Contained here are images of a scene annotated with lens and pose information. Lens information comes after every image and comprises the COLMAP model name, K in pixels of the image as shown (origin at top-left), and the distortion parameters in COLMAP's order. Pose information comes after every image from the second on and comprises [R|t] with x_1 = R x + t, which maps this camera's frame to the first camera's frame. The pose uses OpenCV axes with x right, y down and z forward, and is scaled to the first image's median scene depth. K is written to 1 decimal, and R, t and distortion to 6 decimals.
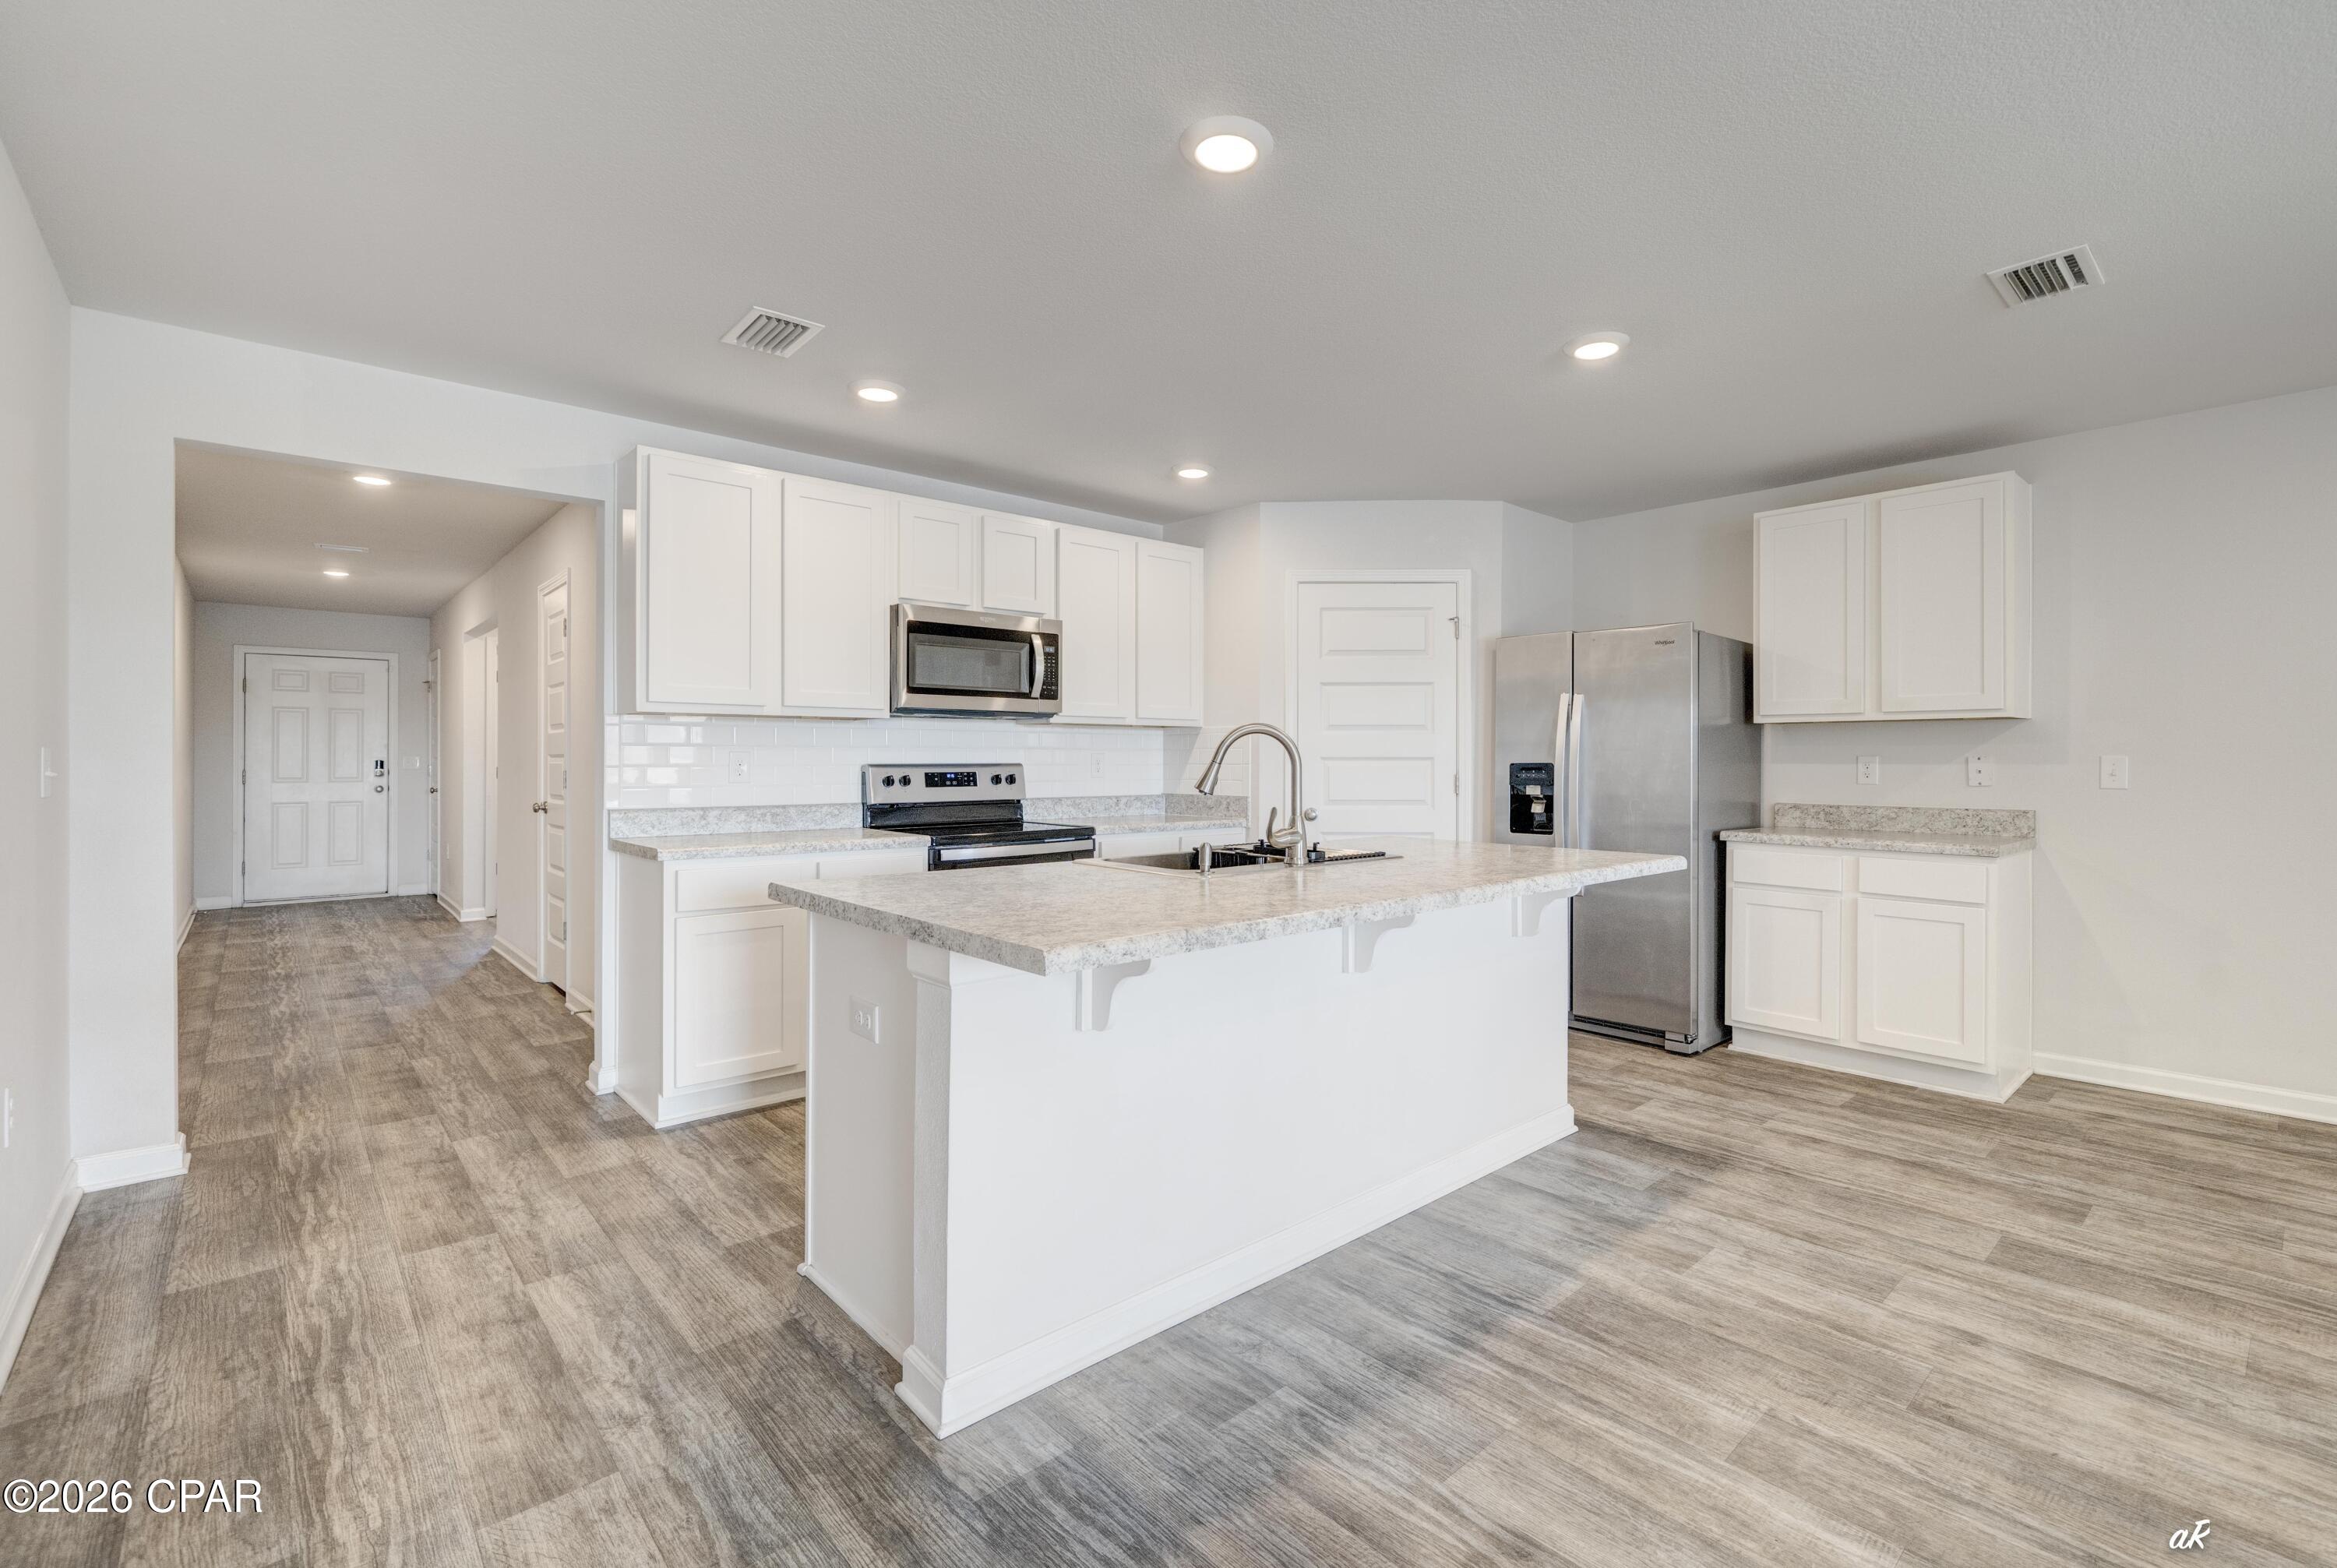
lens RADIAL K [[1033.6, 0, 1218.9], [0, 1033.6, 770.8], [0, 0, 1]] dist [-0.003599, 0.000908]
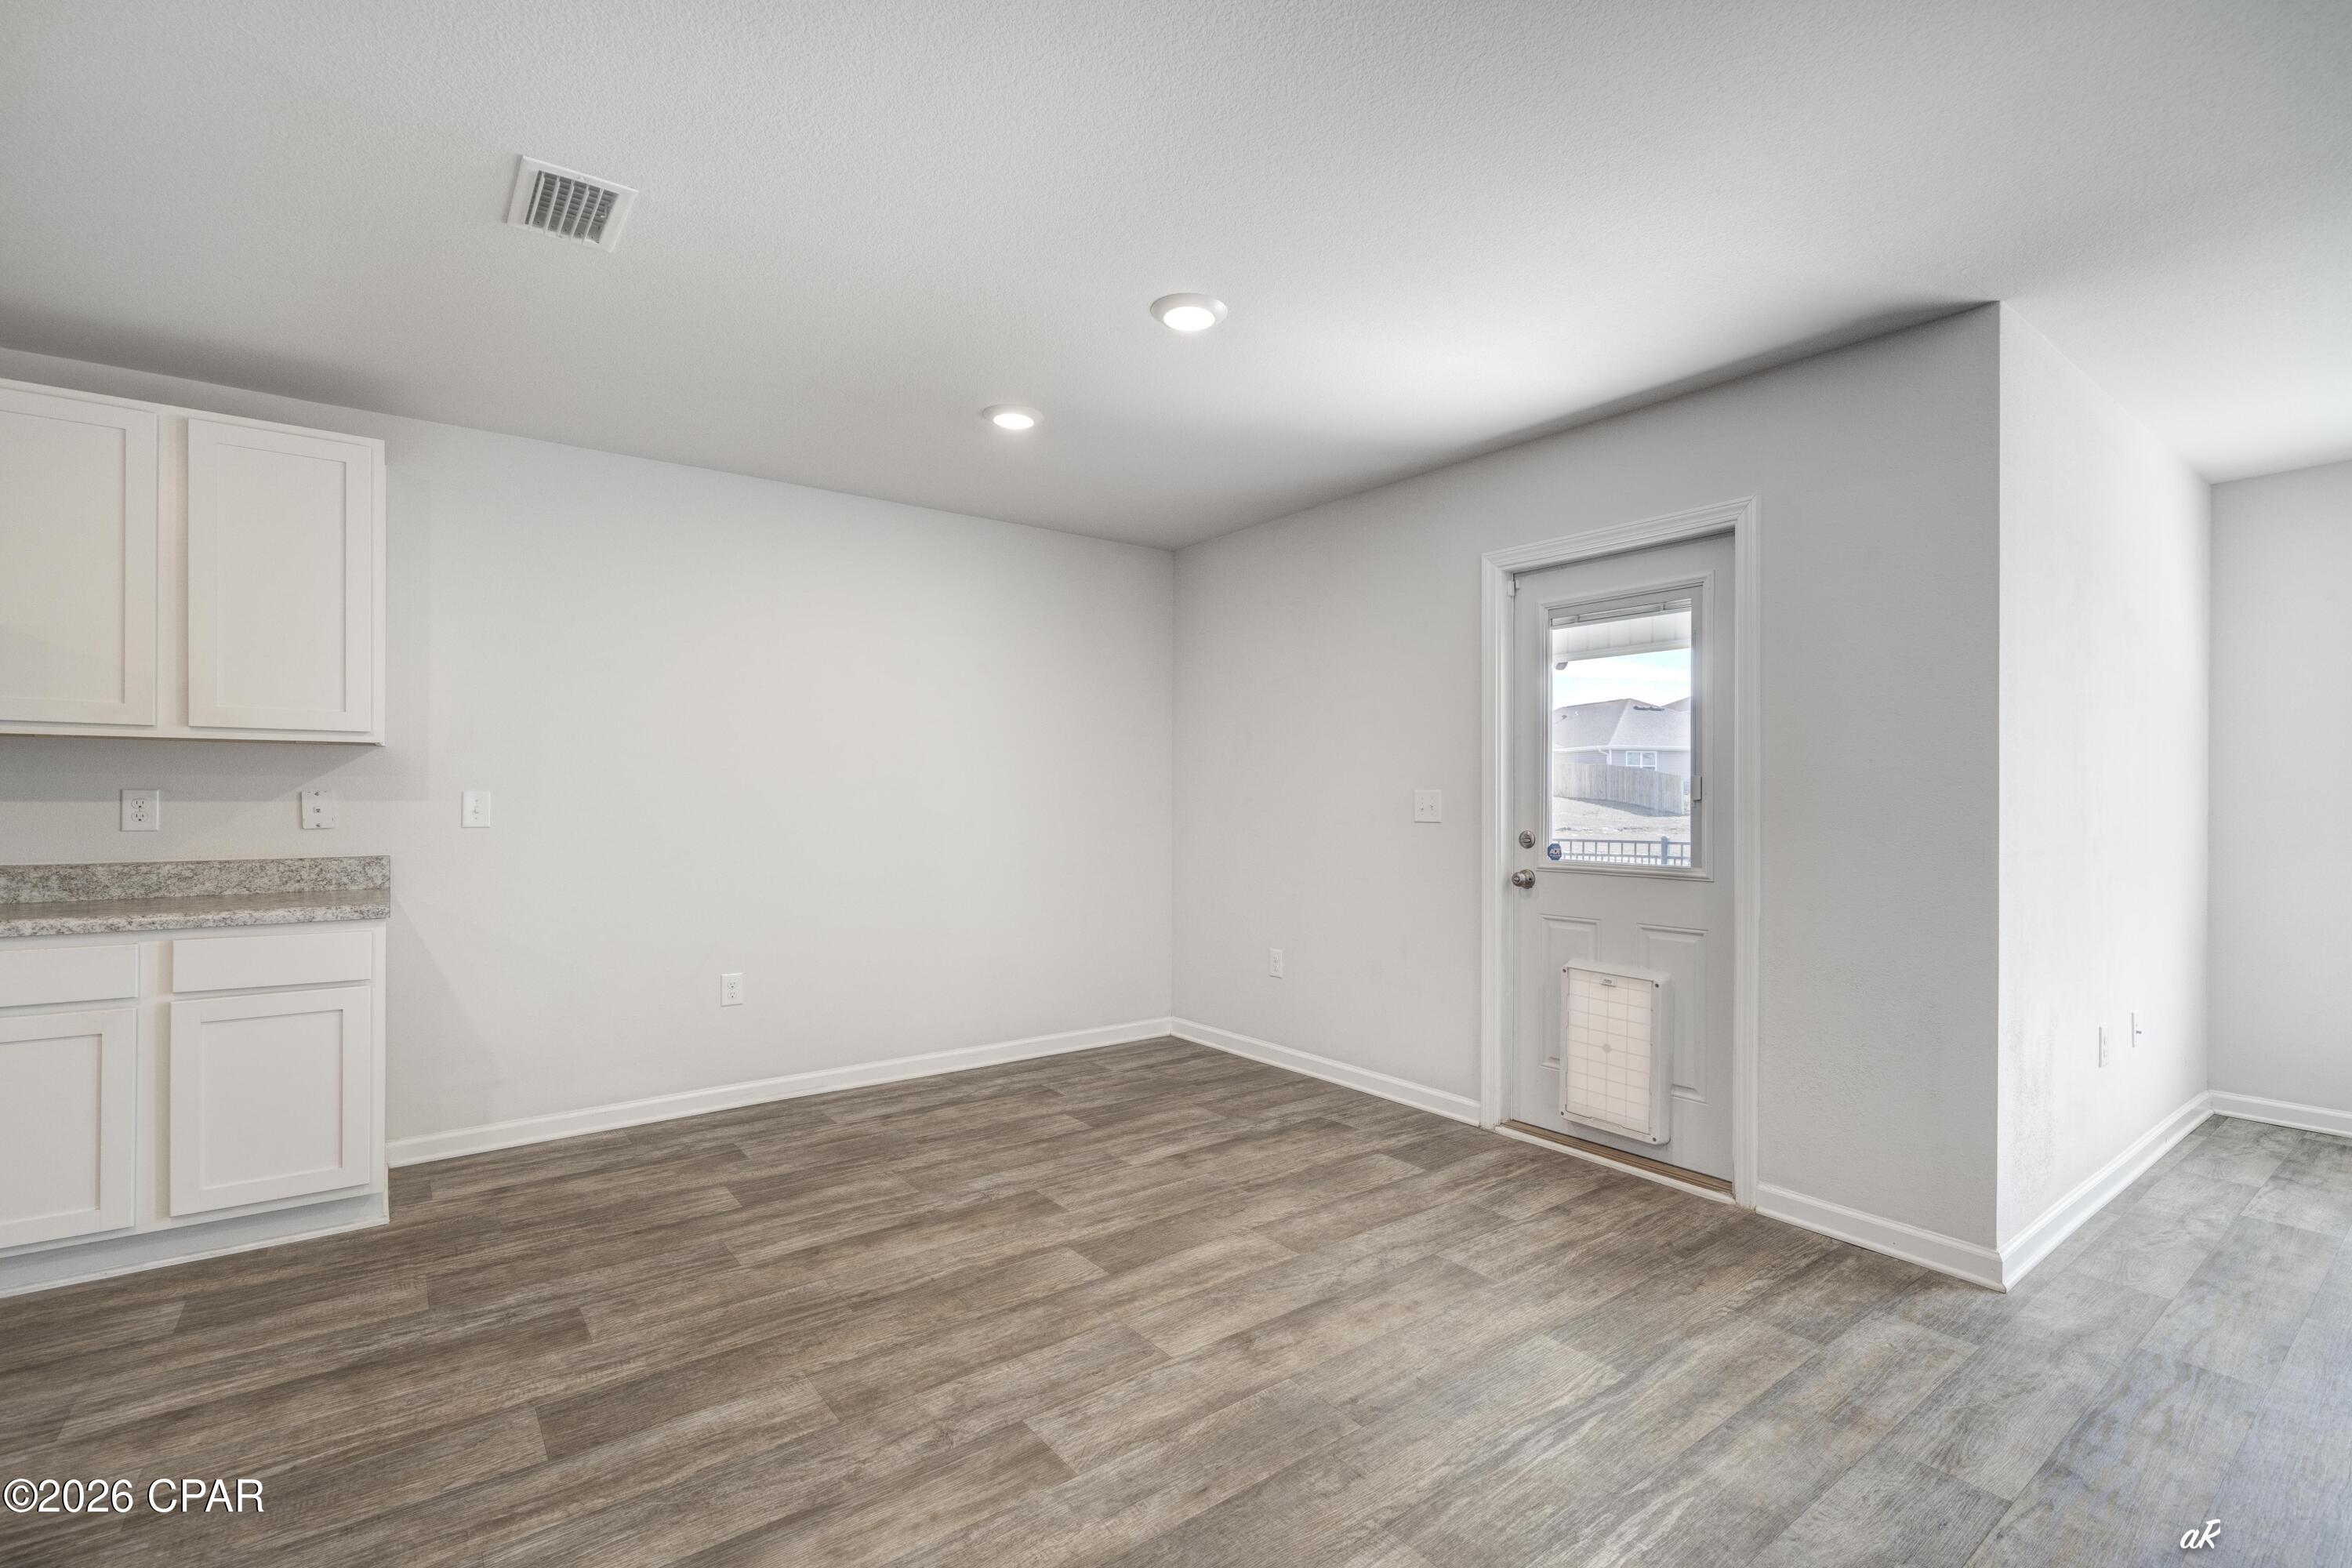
lens RADIAL K [[1022.5, 0, 1173.4], [0, 1022.5, 801.3], [0, 0, 1]] dist [0.002452, -0.001429]
pose [[0.099996, -0.003693, 0.994981, 0.025264], [0.006827, 0.999972, 0.003025, -0.004047], [-0.994964, 0.006490, 0.100018, 0.275026]]
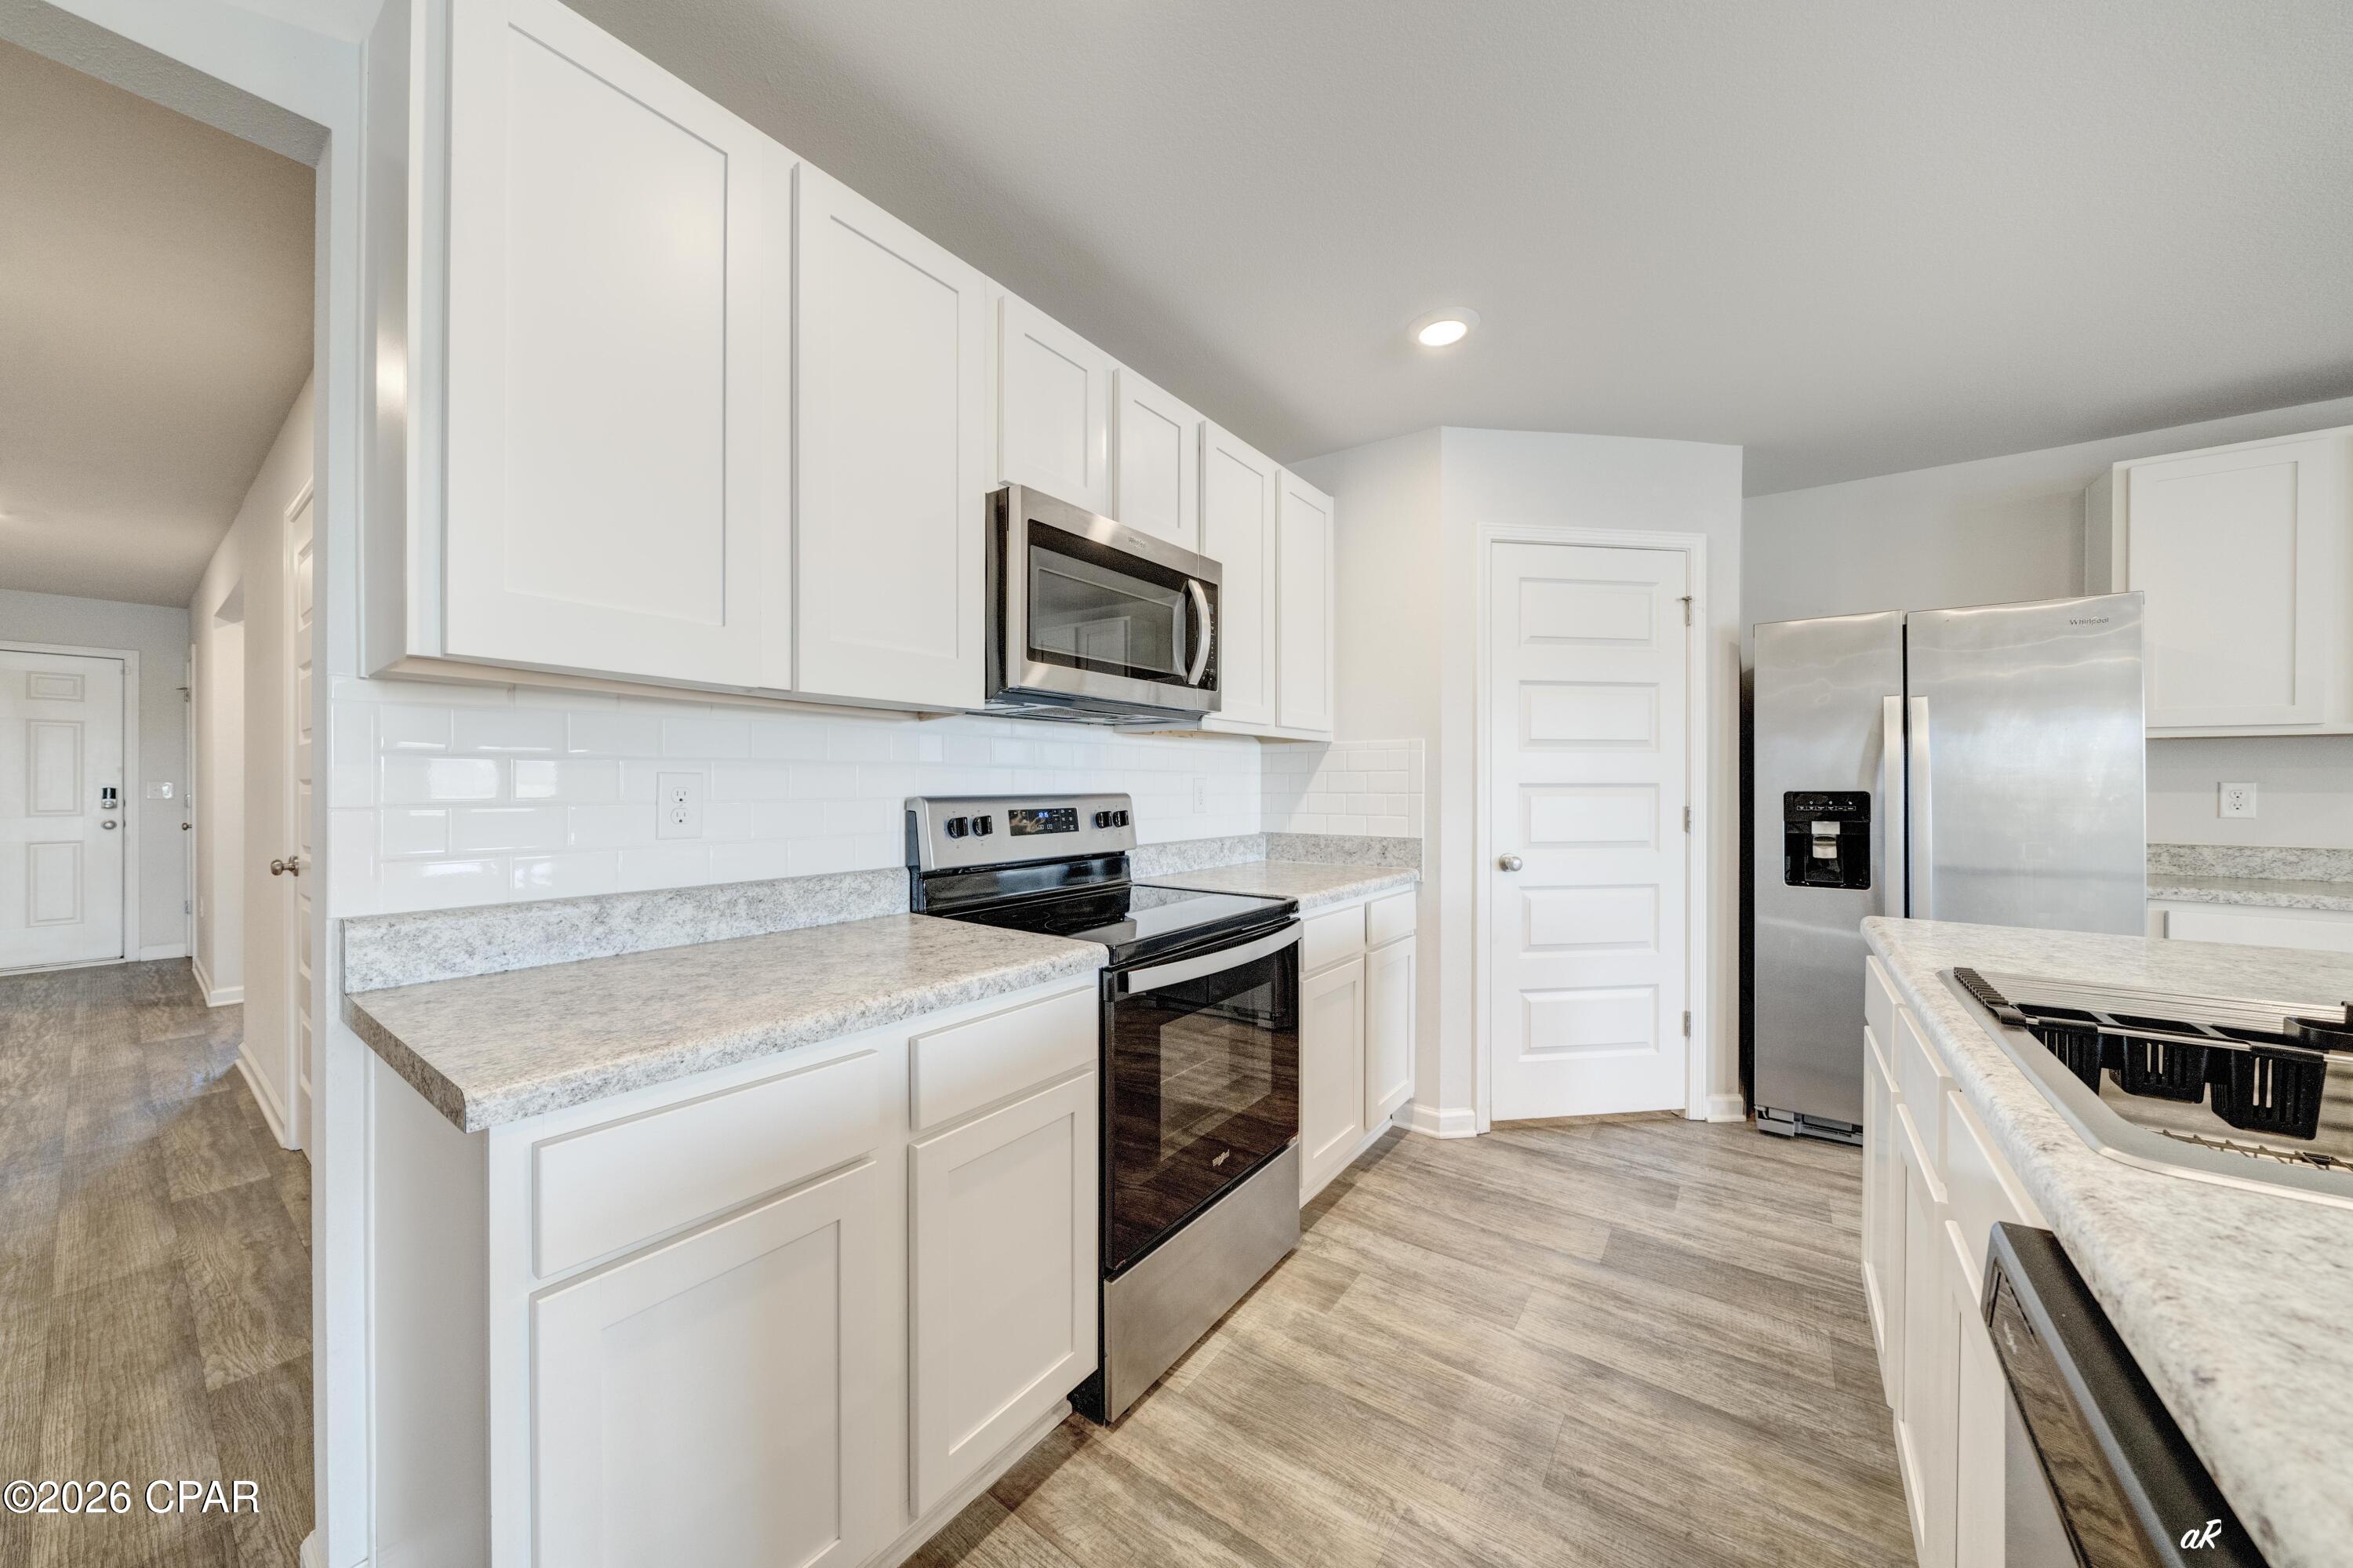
lens RADIAL K [[813.5, 0, 1185.6], [0, 813.5, 825.8], [0, 0, 1]] dist [0.001980, -0.000379]
pose [[0.983465, -0.009047, 0.180871, -0.295967], [0.002200, 0.999274, 0.038022, -0.007267], [-0.181084, -0.036995, 0.982772, 0.584222]]
